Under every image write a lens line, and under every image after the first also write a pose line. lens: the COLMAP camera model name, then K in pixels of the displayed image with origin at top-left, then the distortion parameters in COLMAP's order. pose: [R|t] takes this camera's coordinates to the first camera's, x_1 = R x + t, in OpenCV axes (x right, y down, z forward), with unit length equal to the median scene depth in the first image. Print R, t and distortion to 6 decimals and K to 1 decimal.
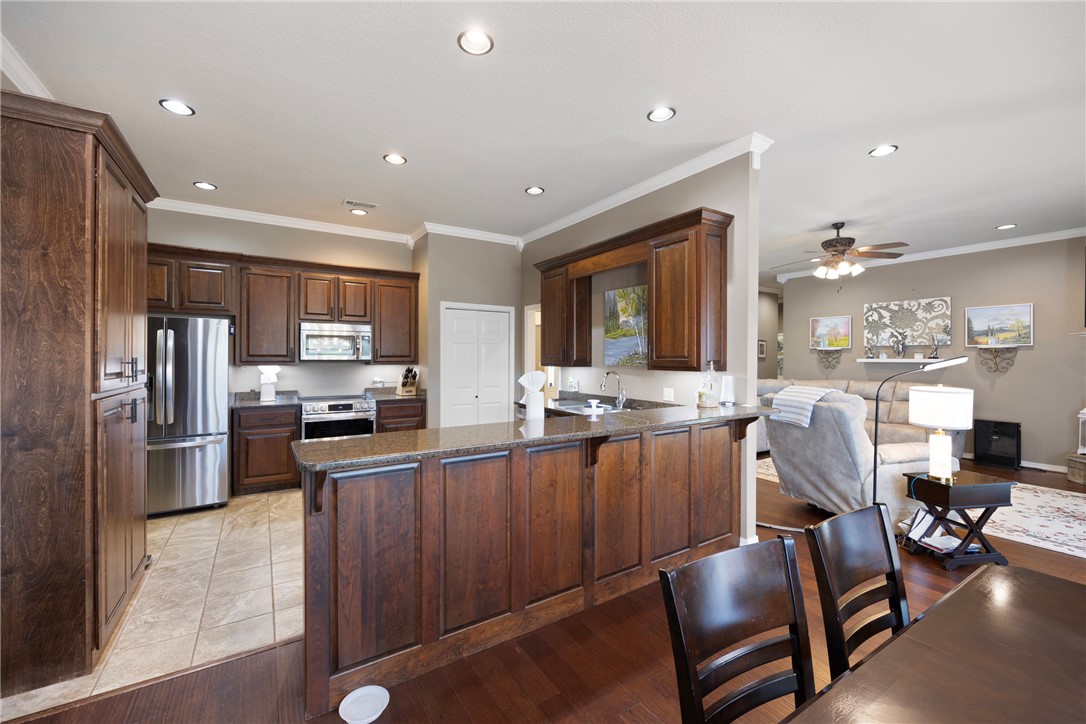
lens RADIAL K [[440.1, 0, 552.4], [0, 440.1, 354.3], [0, 0, 1]] dist [-0.001086, 0.000095]
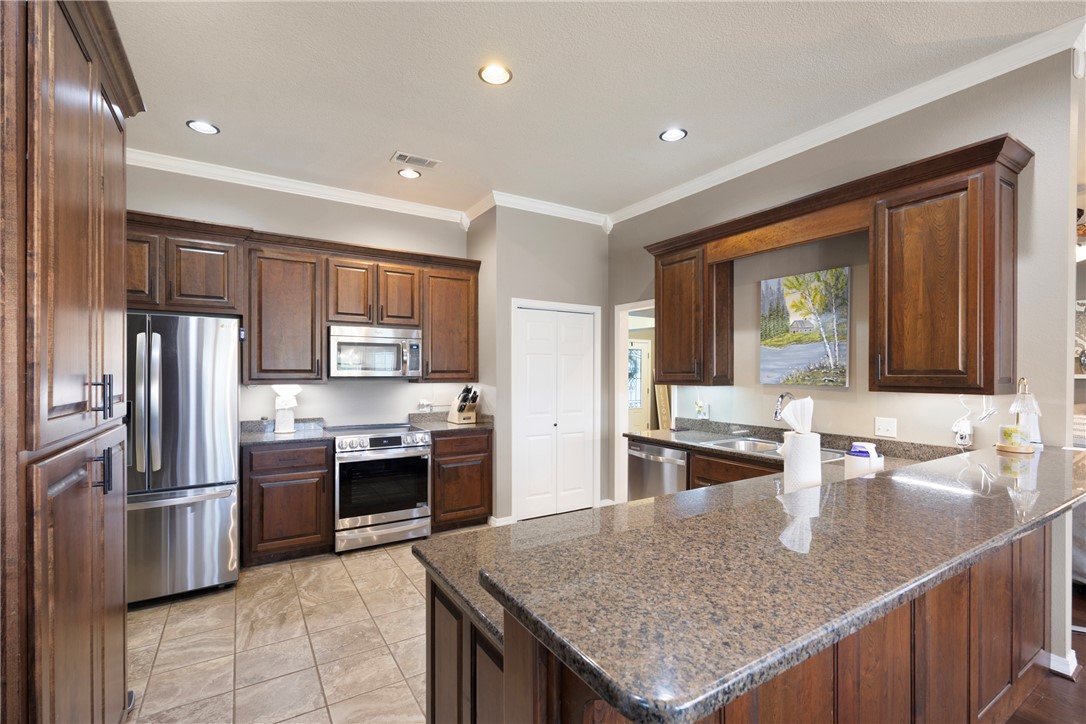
lens RADIAL K [[476.0, 0, 551.0], [0, 476.0, 370.6], [0, 0, 1]] dist [0.000023, 0.000147]
pose [[0.999999, -0.001260, -0.000170, -0.223668], [0.001260, 0.999995, 0.002934, 0.000936], [0.000166, -0.002934, 0.999996, 0.228708]]
